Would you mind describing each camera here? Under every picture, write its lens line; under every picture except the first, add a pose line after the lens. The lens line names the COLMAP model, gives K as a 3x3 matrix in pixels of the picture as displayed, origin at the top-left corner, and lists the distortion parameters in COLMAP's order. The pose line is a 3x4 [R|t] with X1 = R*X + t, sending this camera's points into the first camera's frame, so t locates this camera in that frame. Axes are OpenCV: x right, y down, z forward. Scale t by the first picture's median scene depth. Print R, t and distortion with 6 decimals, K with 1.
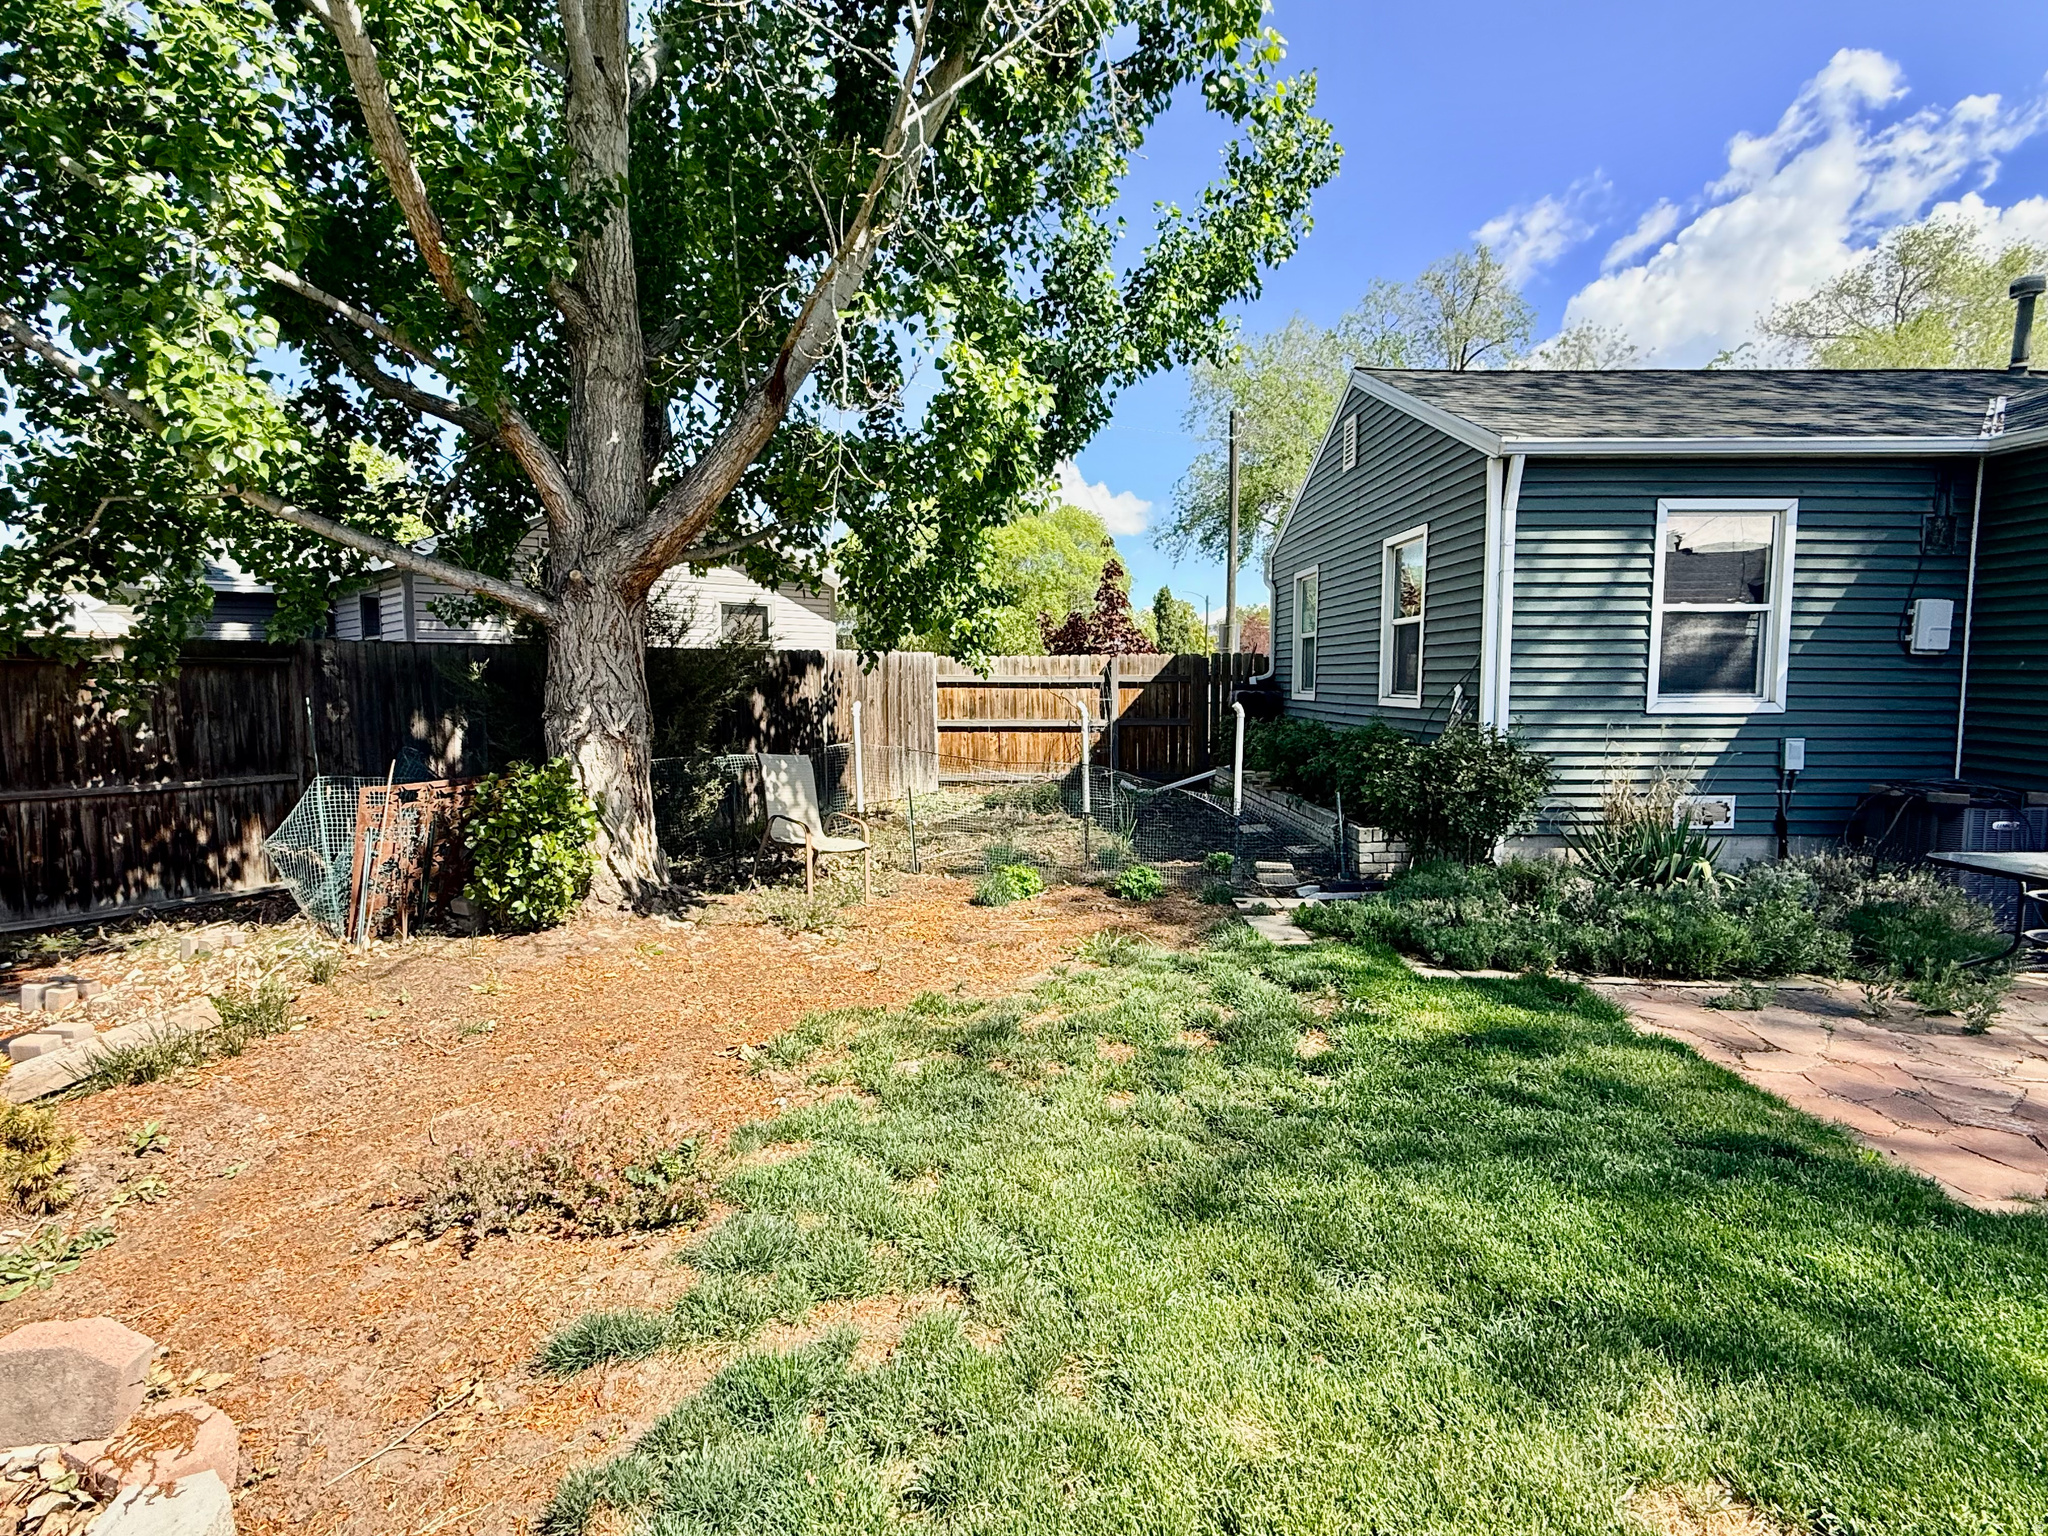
lens RADIAL K [[1040.9, 0, 1022.3], [0, 1040.9, 768.6], [0, 0, 1]] dist [-0.005285, 0.000153]
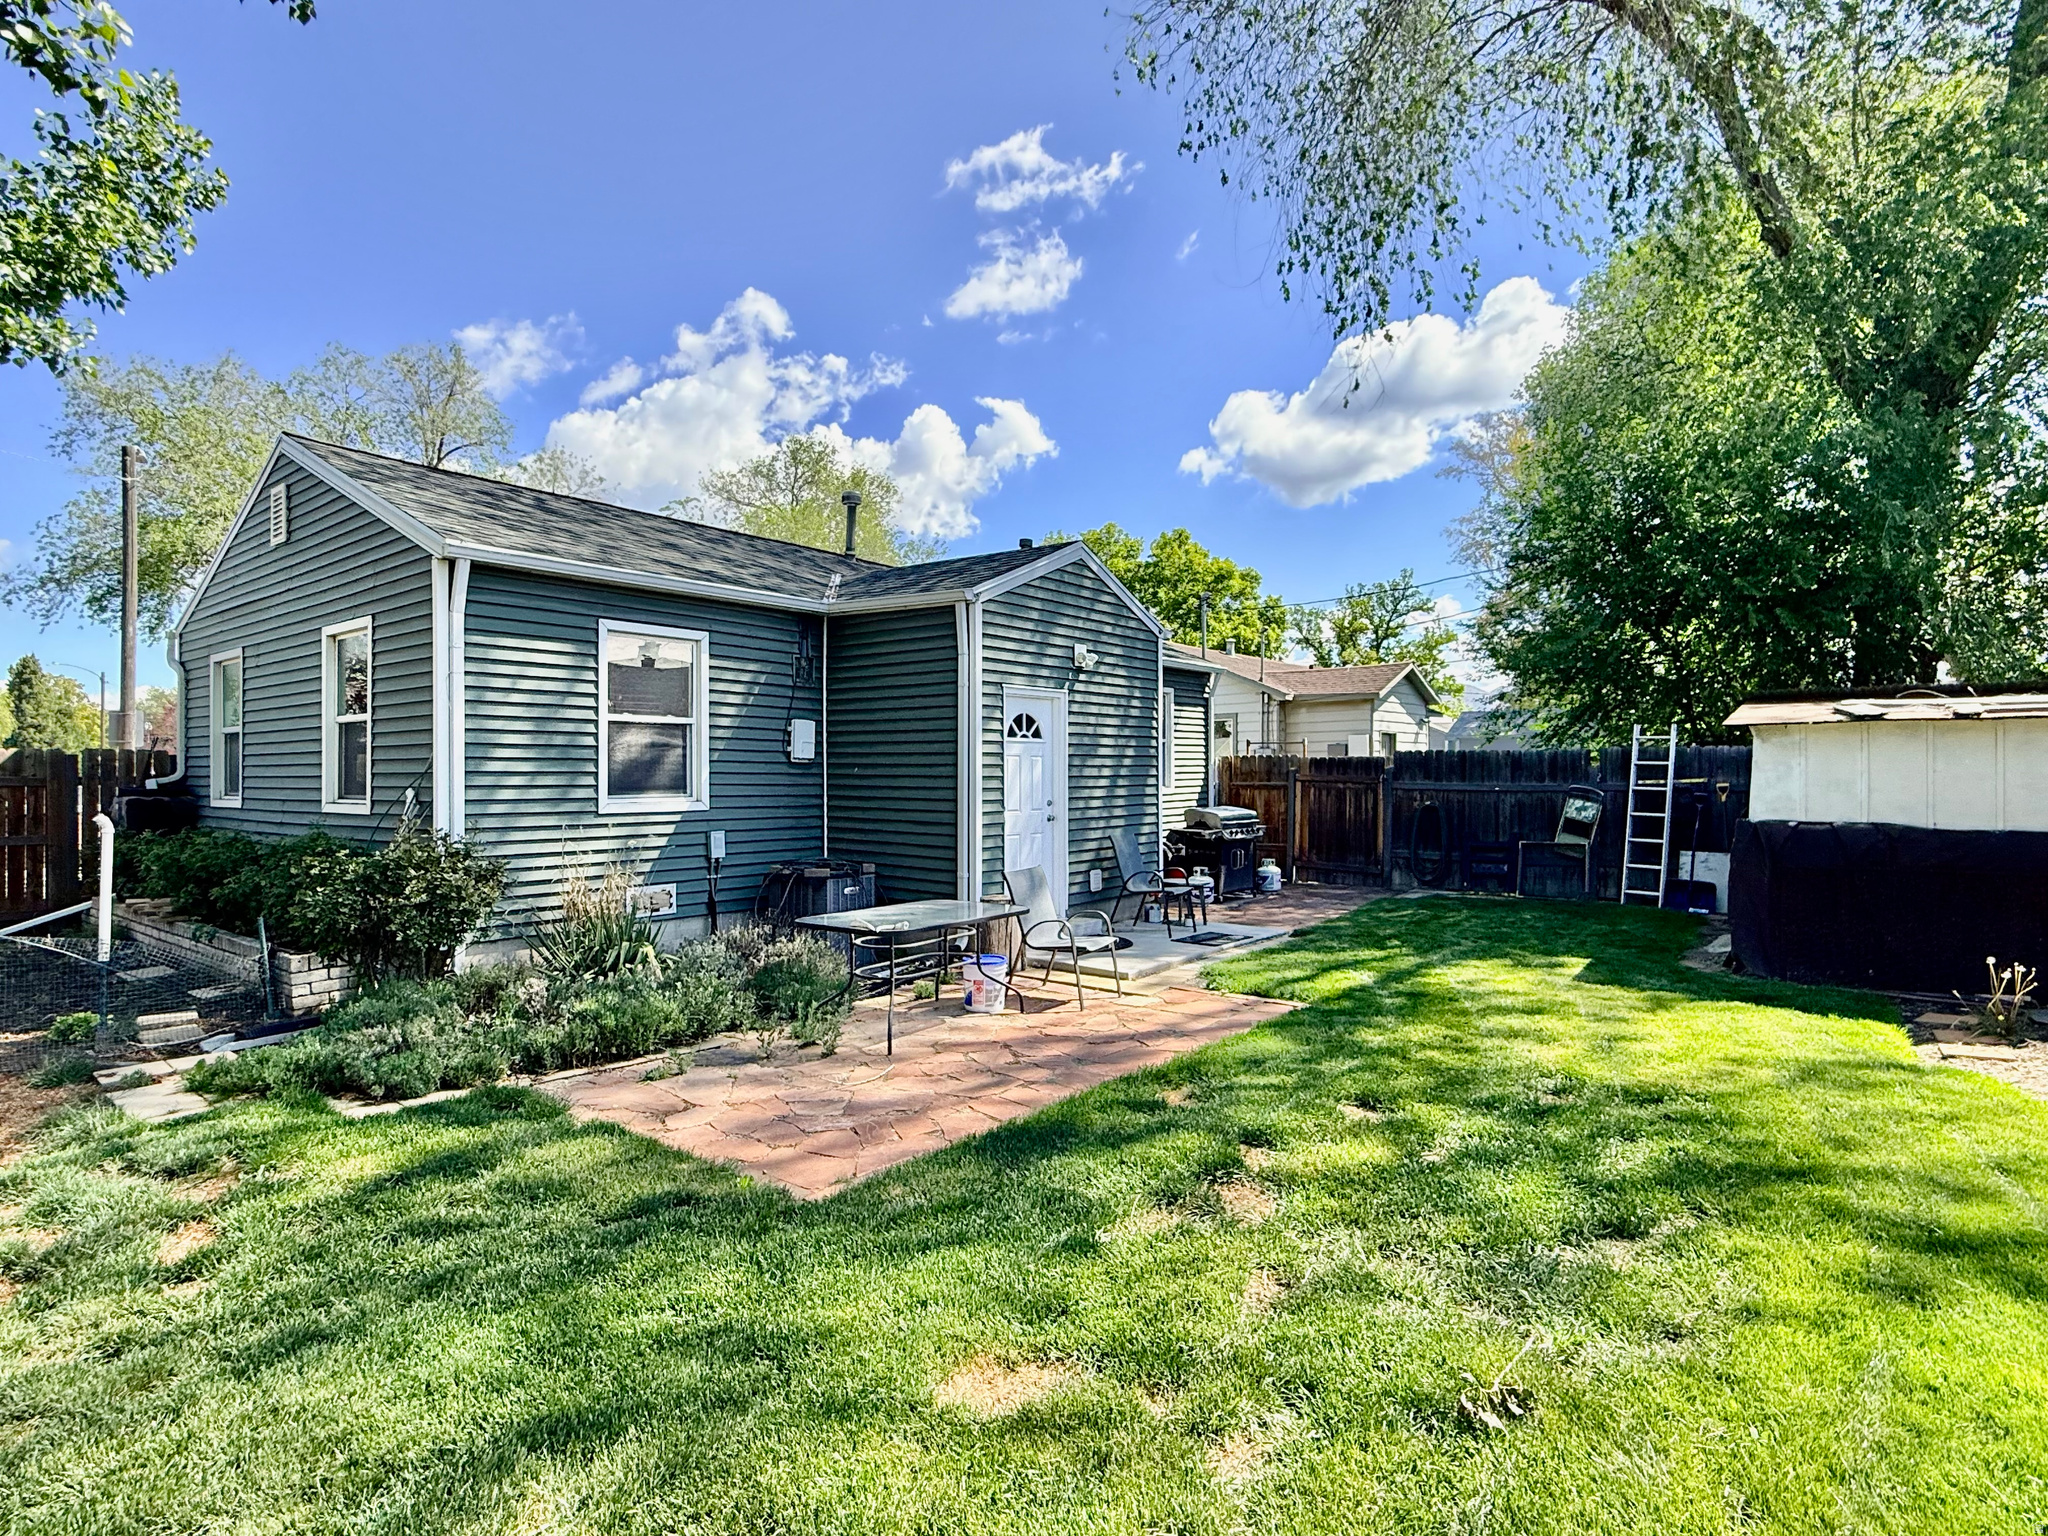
lens RADIAL K [[1040.9, 0, 1022.3], [0, 1040.9, 768.6], [0, 0, 1]] dist [-0.005285, 0.000153]
pose [[0.623186, 0.005850, 0.782052, 0.030797], [0.069020, 0.995659, -0.062447, -0.002081], [-0.779022, 0.092893, 0.620077, -0.015917]]
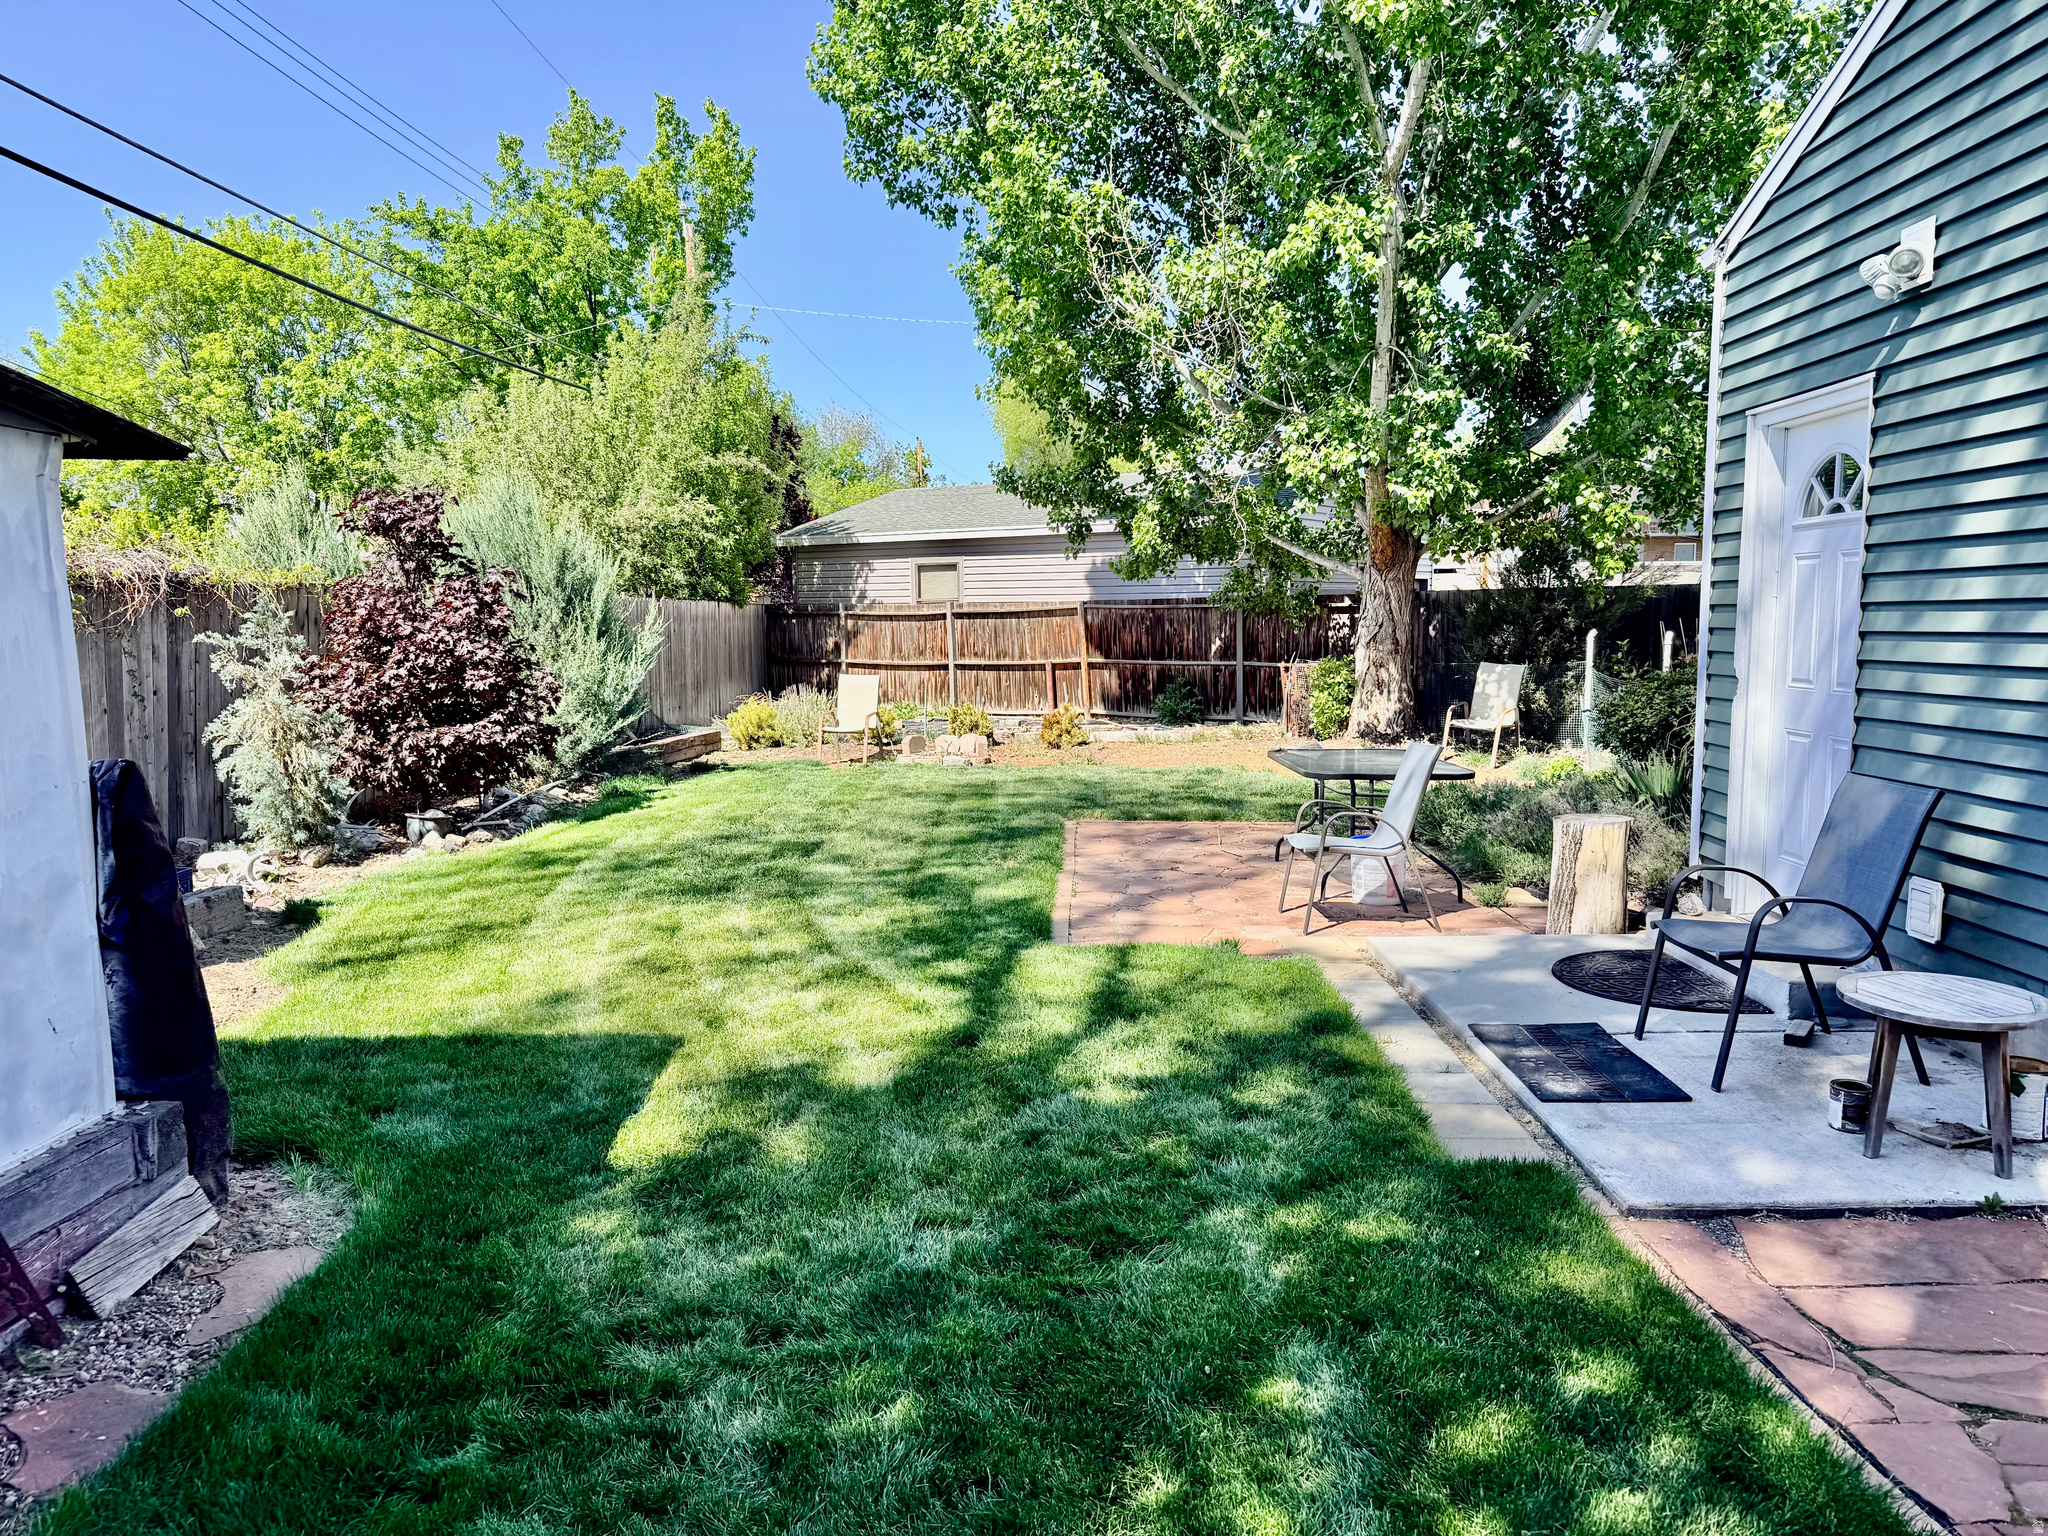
lens RADIAL K [[1418.8, 0, 1030.0], [0, 1418.8, 777.6], [0, 0, 1]] dist [0.123523, -0.182948]
pose [[-0.032686, 0.115445, -0.992776, 1.779057], [-0.077519, 0.990022, 0.117677, -0.037689], [0.996455, 0.080805, -0.023410, 0.374357]]
